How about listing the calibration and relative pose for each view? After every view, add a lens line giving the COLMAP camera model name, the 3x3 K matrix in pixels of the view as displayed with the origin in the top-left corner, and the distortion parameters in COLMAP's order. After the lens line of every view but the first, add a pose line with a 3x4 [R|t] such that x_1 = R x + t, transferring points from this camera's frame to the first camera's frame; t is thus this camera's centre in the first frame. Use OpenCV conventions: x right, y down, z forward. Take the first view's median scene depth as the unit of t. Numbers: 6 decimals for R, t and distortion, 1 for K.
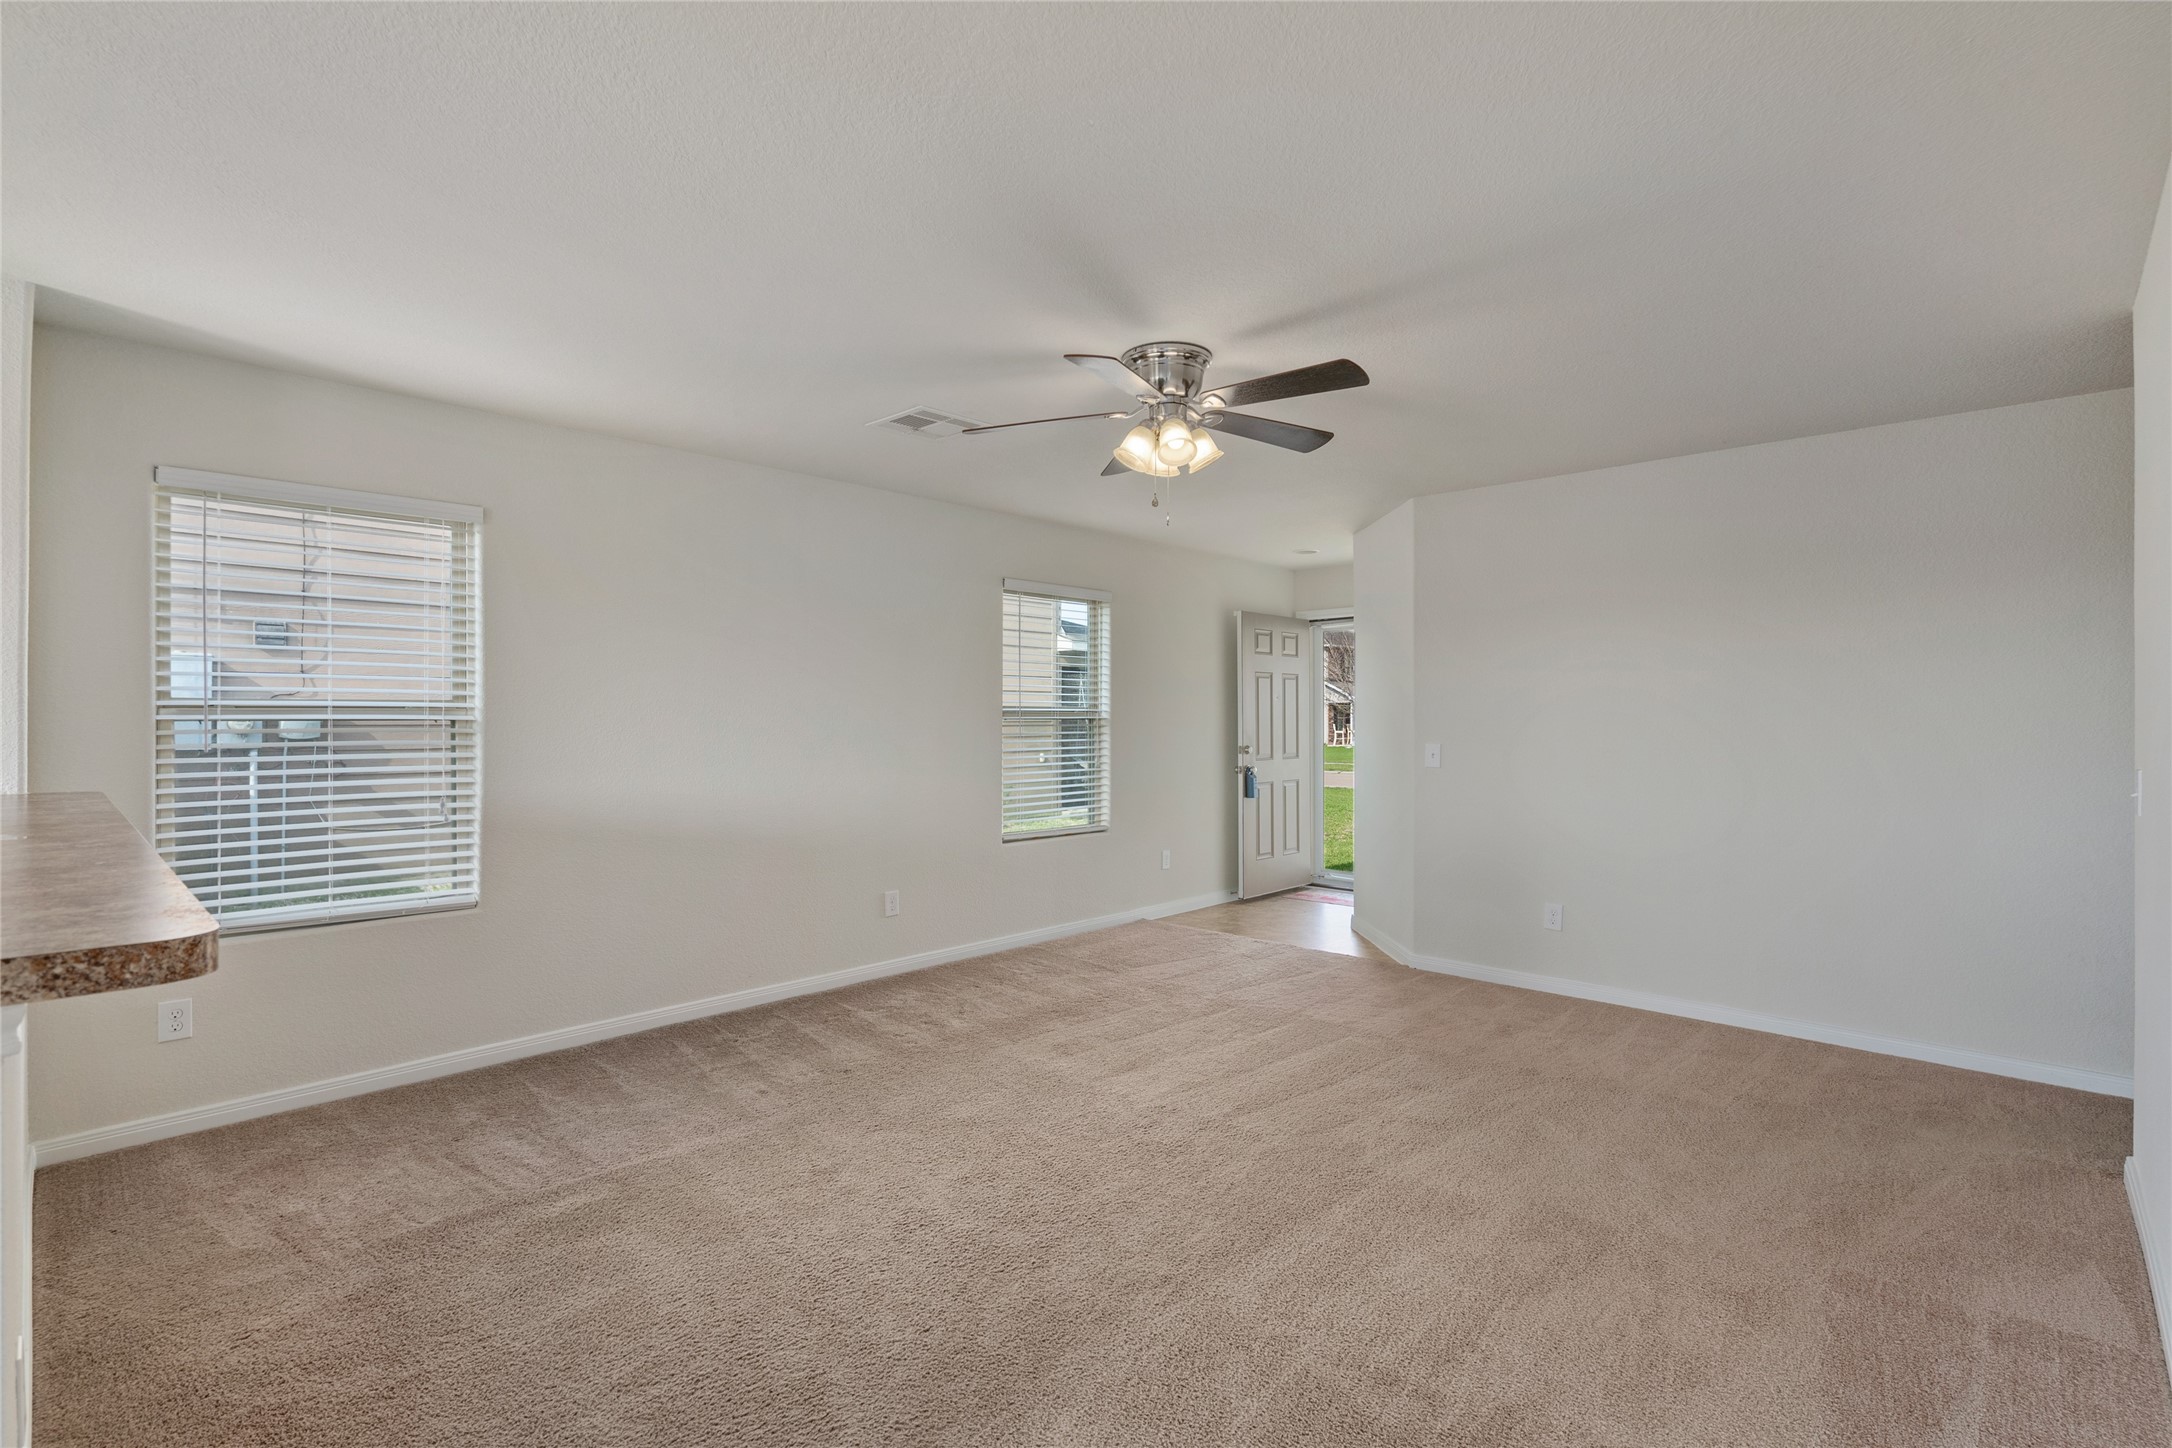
lens RADIAL K [[988.2, 0, 1081.7], [0, 988.2, 708.7], [0, 0, 1]] dist [-0.010181, 0.003128]
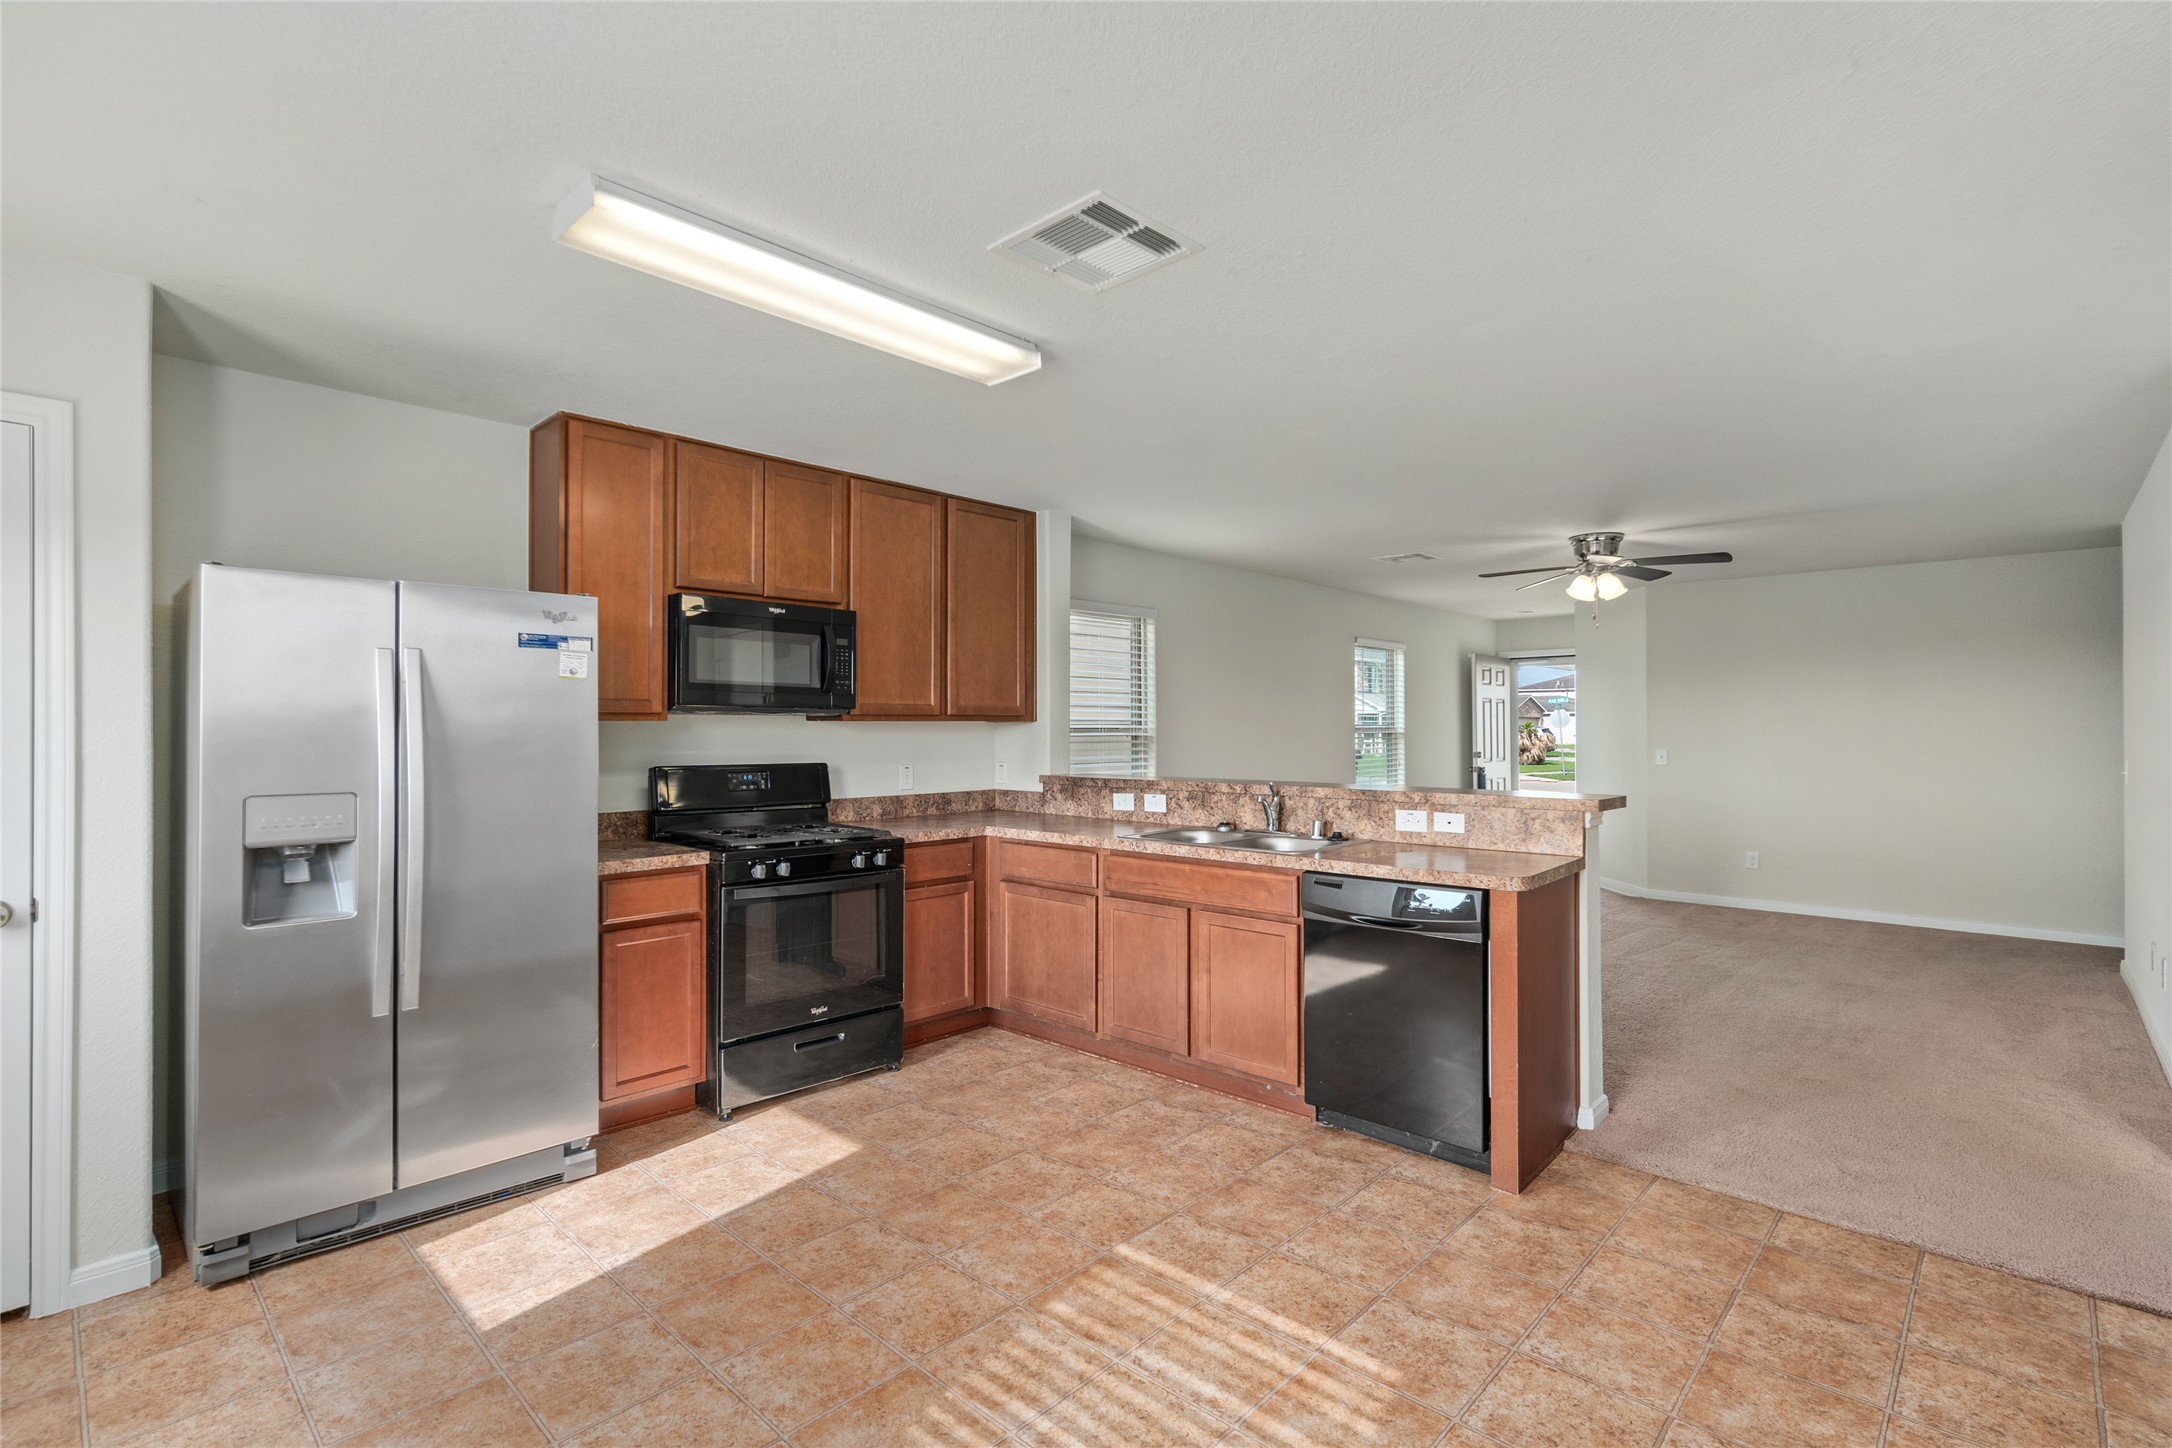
lens RADIAL K [[988.2, 0, 1086.7], [0, 988.2, 712.4], [0, 0, 1]] dist [-0.010181, 0.003128]
pose [[0.999980, -0.002479, 0.005863, -0.761777], [0.002524, 0.999968, -0.007632, -0.016424], [-0.005844, 0.007647, 0.999954, -0.716027]]
